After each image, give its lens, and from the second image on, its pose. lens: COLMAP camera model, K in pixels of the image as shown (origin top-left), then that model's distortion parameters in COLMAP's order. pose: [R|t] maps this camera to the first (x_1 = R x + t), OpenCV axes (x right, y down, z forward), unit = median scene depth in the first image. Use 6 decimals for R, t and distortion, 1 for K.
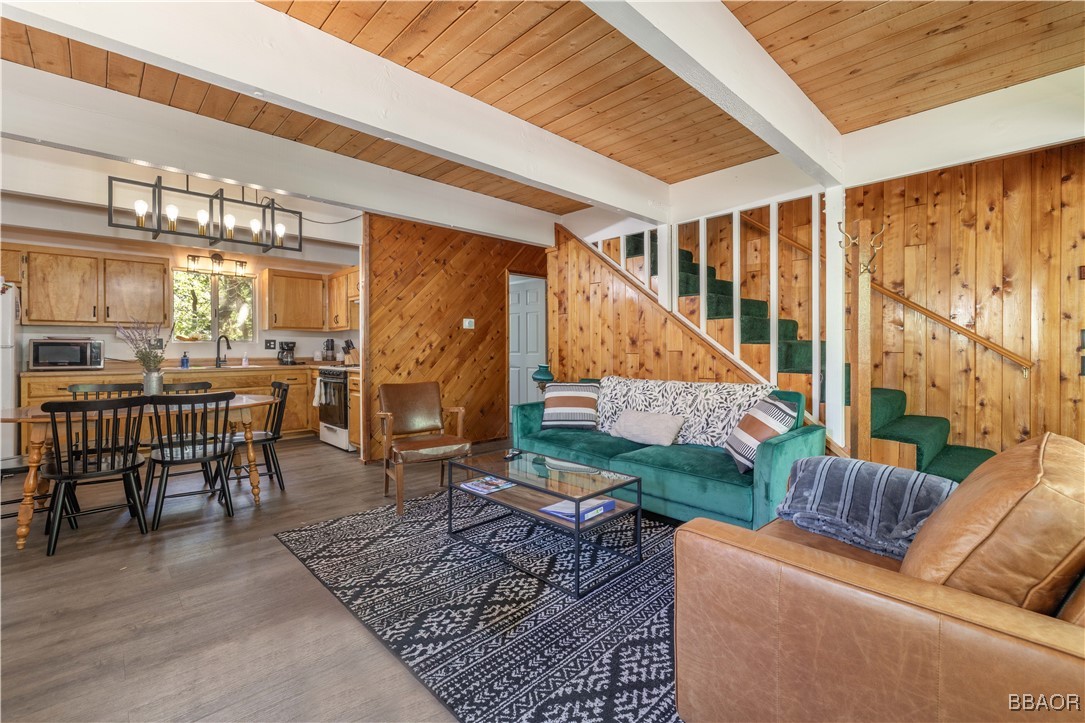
lens RADIAL K [[472.5, 0, 519.0], [0, 472.5, 349.2], [0, 0, 1]] dist [0.003163, -0.000538]
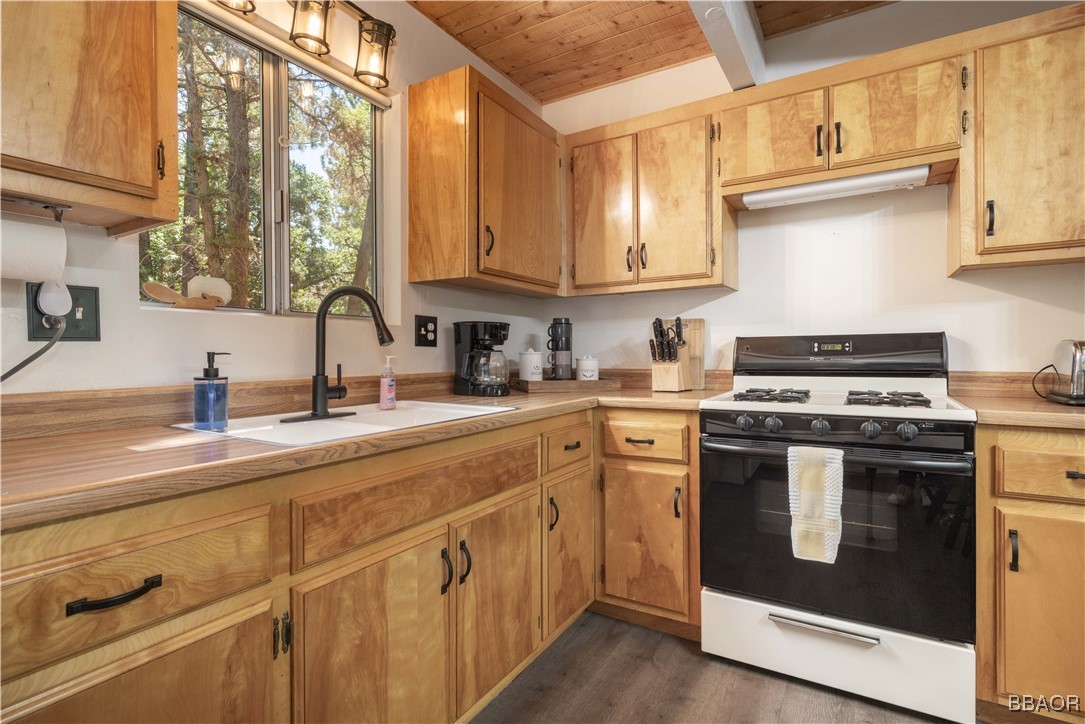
lens RADIAL K [[538.5, 0, 502.0], [0, 538.5, 359.3], [0, 0, 1]] dist [-0.001205, 0.000961]
pose [[0.973013, -0.006155, 0.230667, -0.713331], [0.005155, 0.999975, 0.004936, 0.009212], [-0.230692, -0.003614, 0.973020, 0.820587]]
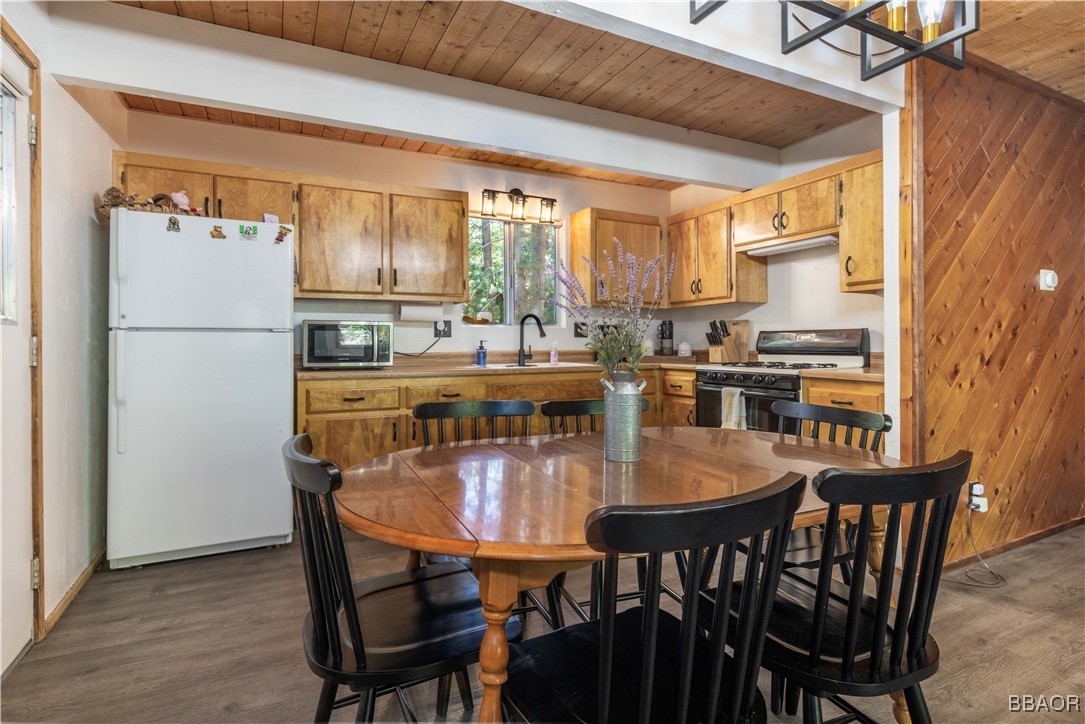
lens RADIAL K [[538.5, 0, 538.1], [0, 538.5, 343.2], [0, 0, 1]] dist [-0.001205, 0.000961]
pose [[0.961419, -0.001628, -0.275082, -0.486103], [0.001896, 0.999998, 0.000710, 0.009490], [0.275080, -0.001204, 0.961421, 0.358627]]
